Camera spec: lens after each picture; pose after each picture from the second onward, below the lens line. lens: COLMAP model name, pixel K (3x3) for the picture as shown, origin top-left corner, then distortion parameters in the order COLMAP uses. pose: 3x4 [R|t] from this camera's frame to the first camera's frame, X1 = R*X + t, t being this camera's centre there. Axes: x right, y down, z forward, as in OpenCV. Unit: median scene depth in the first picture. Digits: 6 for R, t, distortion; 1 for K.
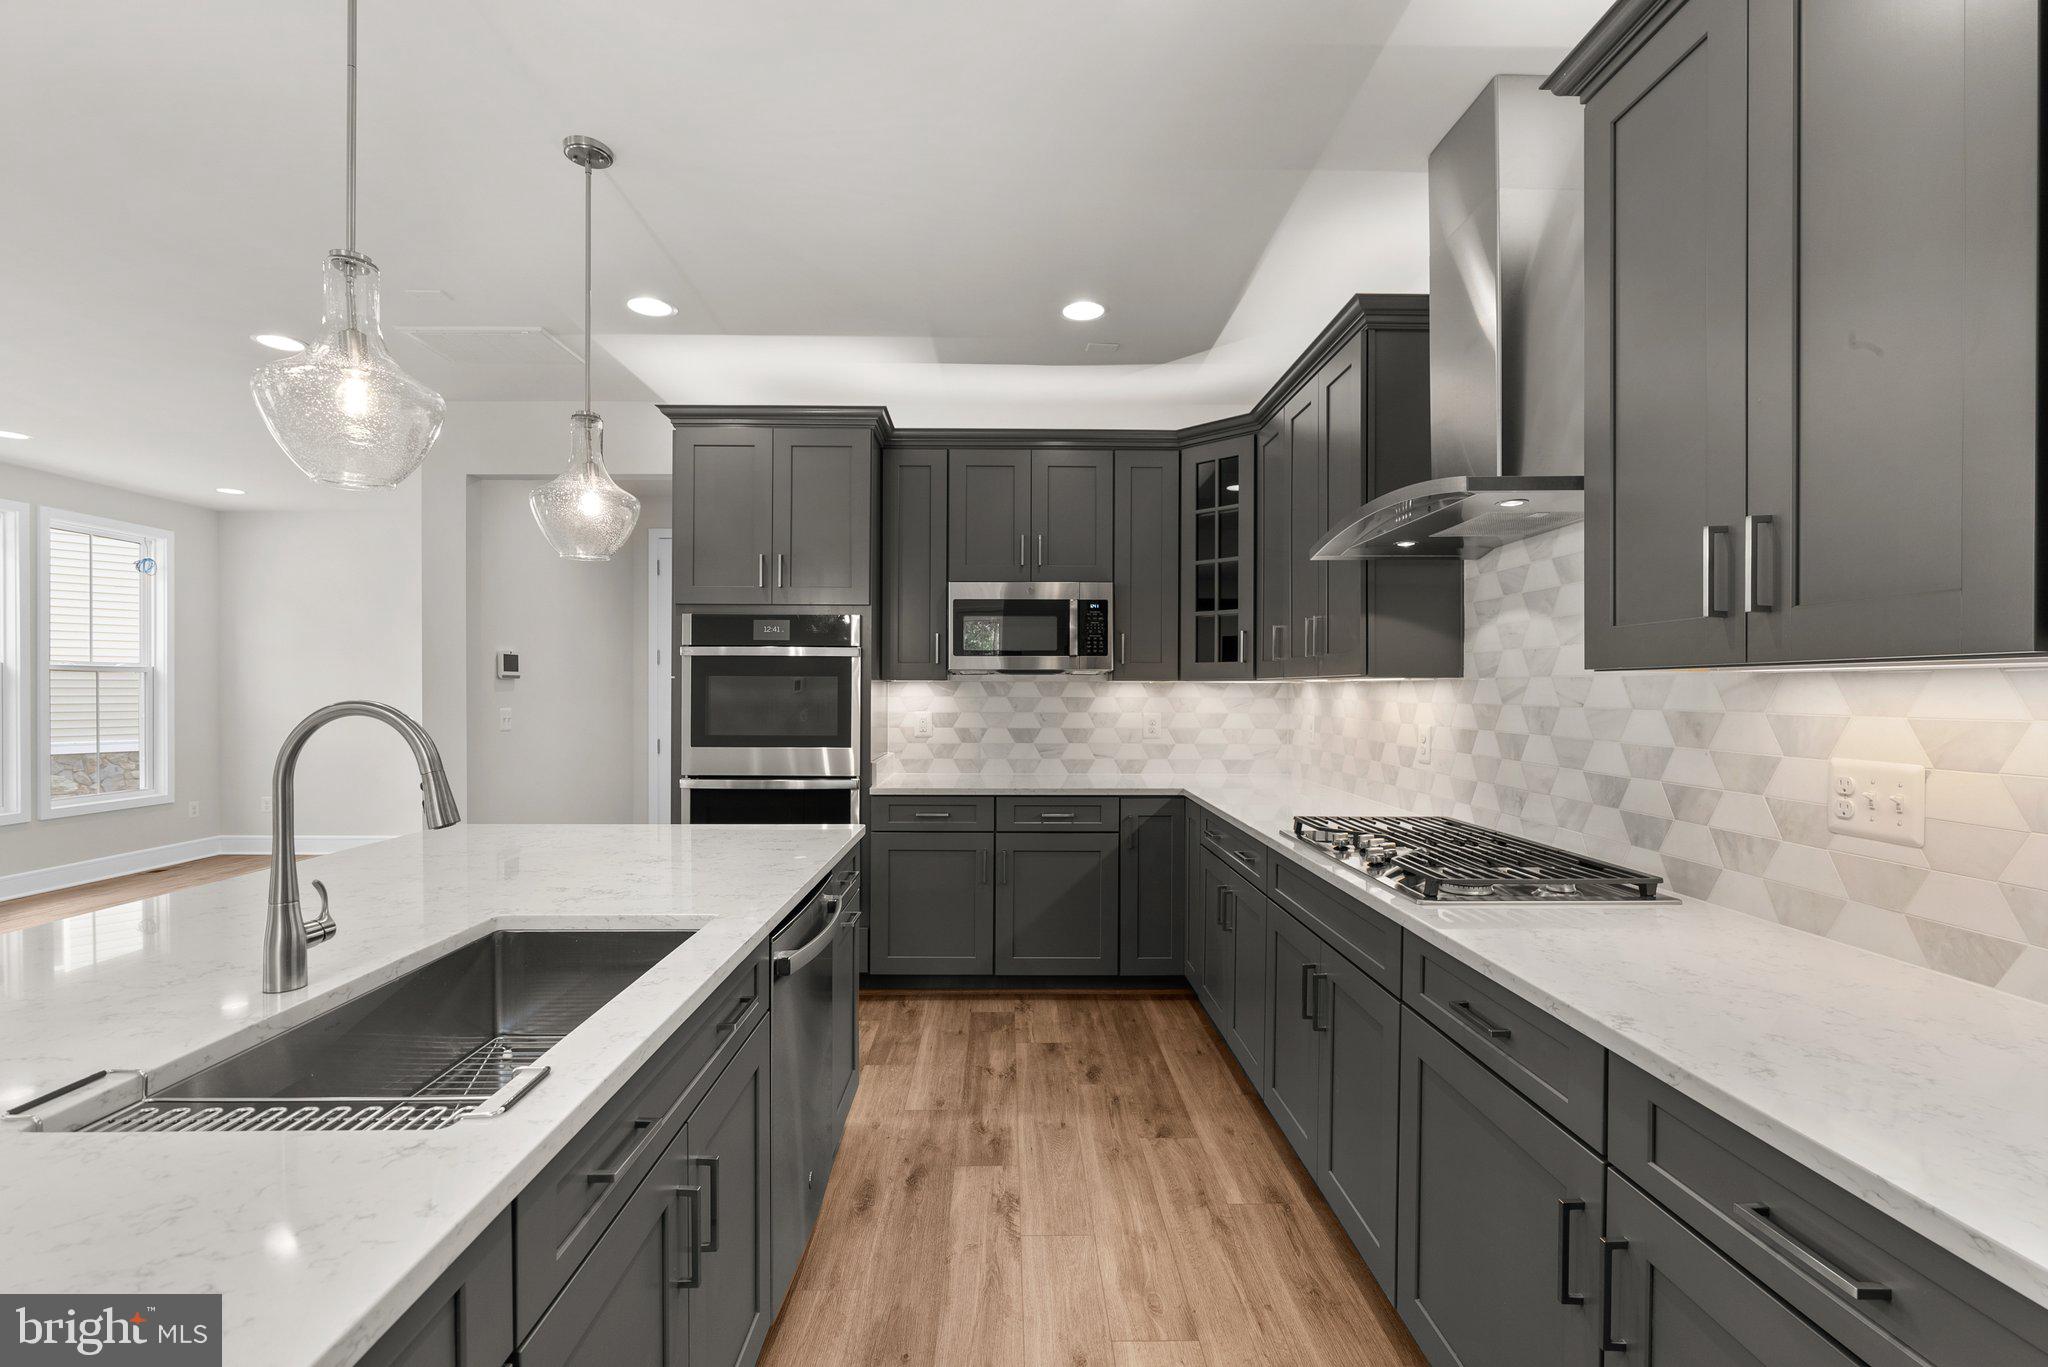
lens RADIAL K [[921.5, 0, 1029.6], [0, 921.5, 694.4], [0, 0, 1]] dist [-0.013867, 0.005590]
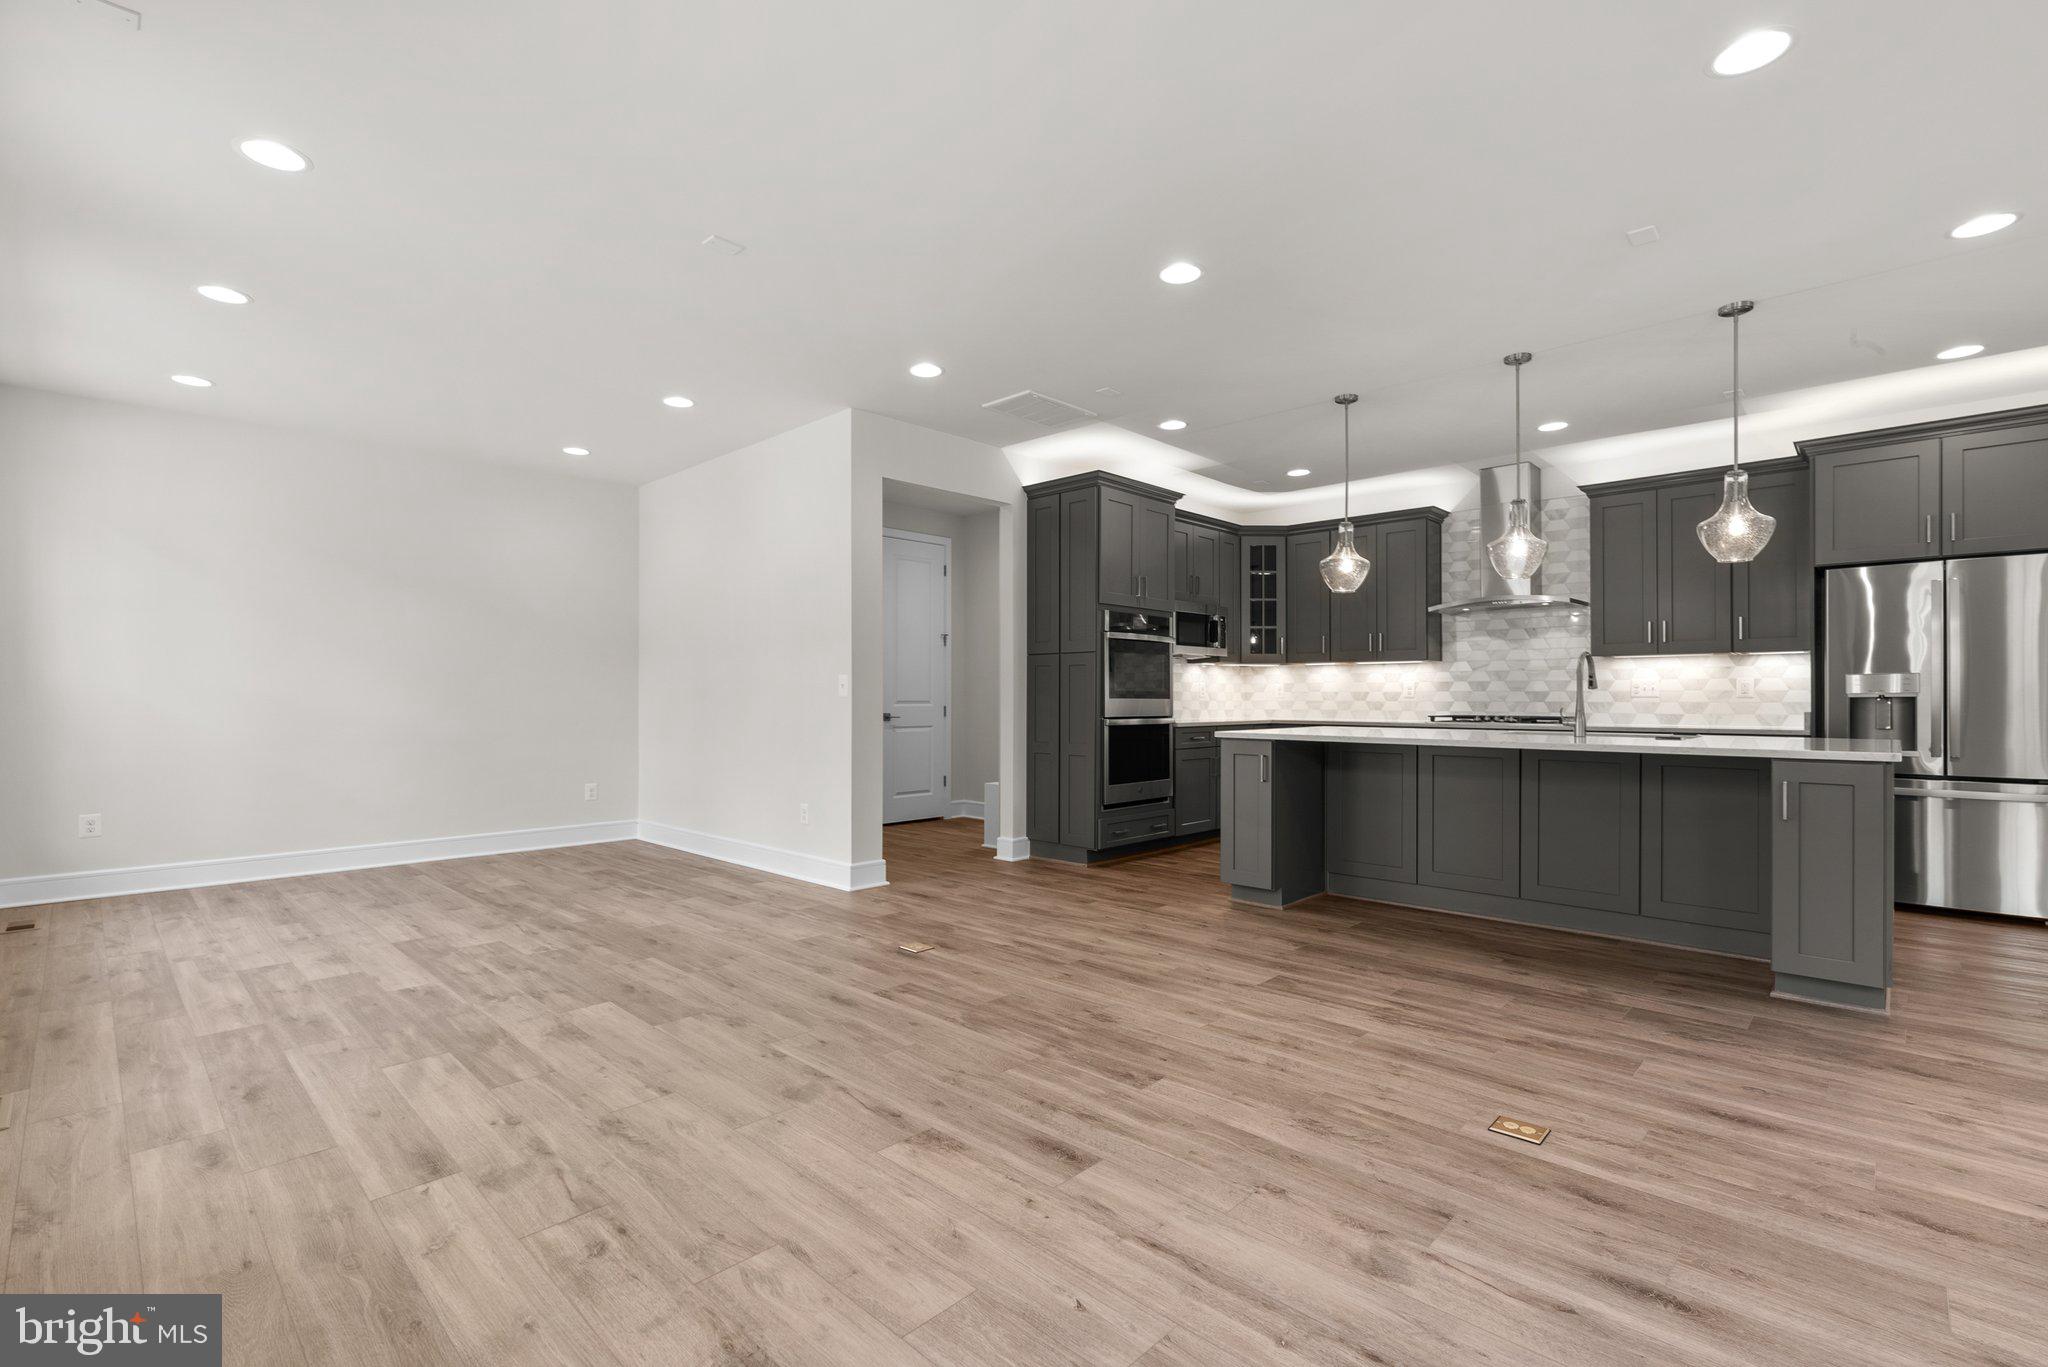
lens RADIAL K [[921.5, 0, 1023.3], [0, 921.5, 694.8], [0, 0, 1]] dist [-0.013867, 0.005590]
pose [[0.700150, -0.000673, 0.713995, -1.575916], [0.005690, 0.999973, -0.004637, 0.058071], [-0.713973, 0.007309, 0.700135, 0.037511]]
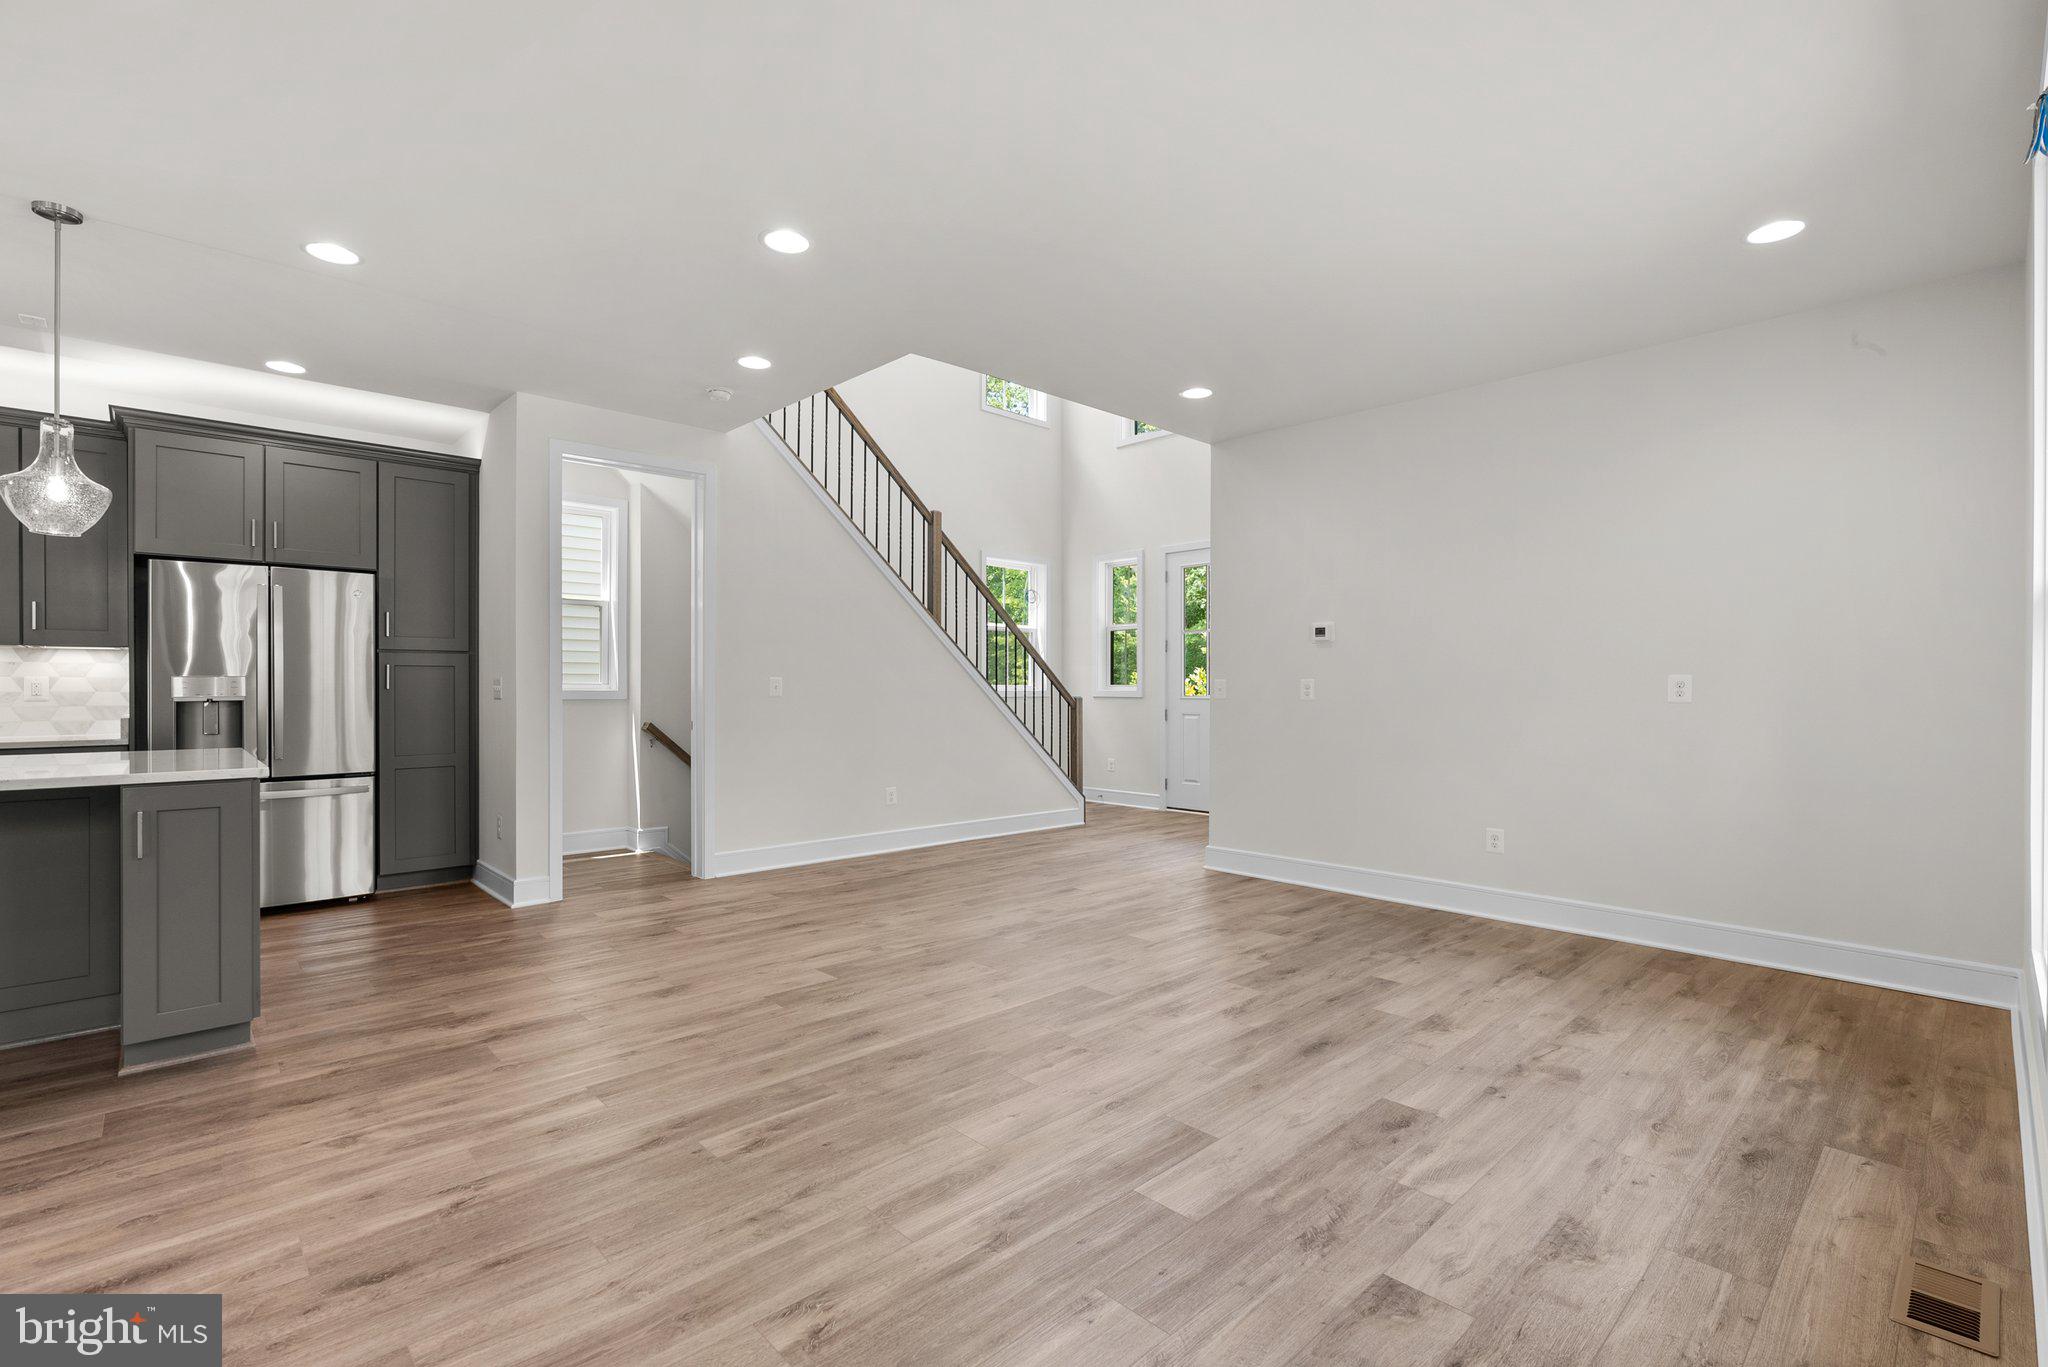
lens RADIAL K [[921.5, 0, 1009.5], [0, 921.5, 686.8], [0, 0, 1]] dist [-0.013867, 0.005590]
pose [[-0.673693, -0.001991, 0.739009, -1.444554], [0.003828, 0.999974, 0.006183, 0.040638], [-0.739001, 0.006994, -0.673667, 0.106714]]
